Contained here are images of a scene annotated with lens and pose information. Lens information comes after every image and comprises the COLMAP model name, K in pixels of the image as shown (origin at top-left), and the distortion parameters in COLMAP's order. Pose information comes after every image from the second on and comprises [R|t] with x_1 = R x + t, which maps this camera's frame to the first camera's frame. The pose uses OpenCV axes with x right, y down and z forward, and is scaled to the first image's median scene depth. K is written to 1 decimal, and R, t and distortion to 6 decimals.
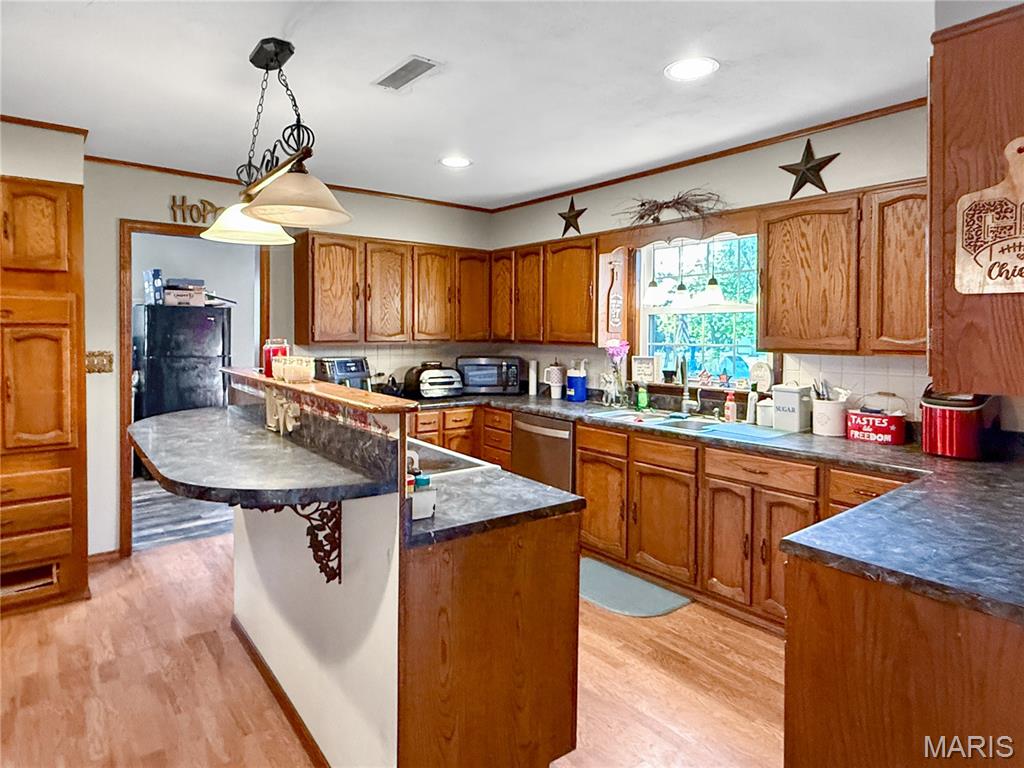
lens RADIAL K [[599.8, 0, 512.4], [0, 599.8, 366.9], [0, 0, 1]] dist [0.000469, 0.000093]
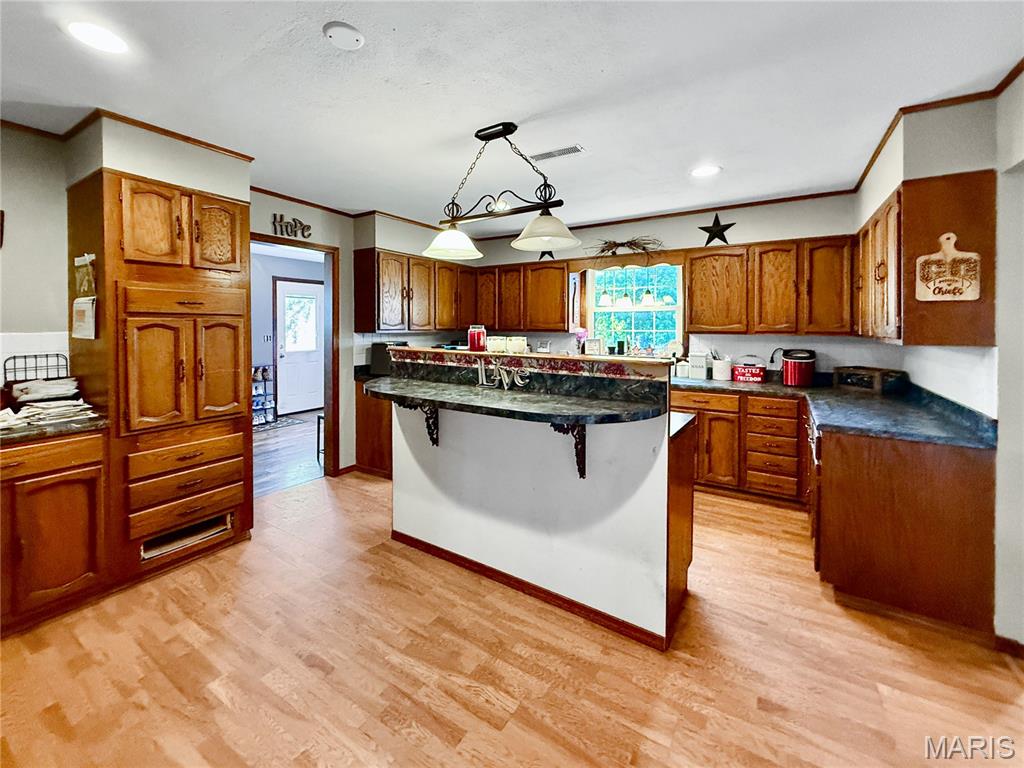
lens RADIAL K [[430.2, 0, 508.1], [0, 430.2, 351.9], [0, 0, 1]] dist [-0.000496, -0.000228]
pose [[0.946590, -0.022139, 0.321679, -0.498321], [0.021738, 0.999752, 0.004838, 0.010990], [-0.321707, 0.002413, 0.946836, -0.006160]]
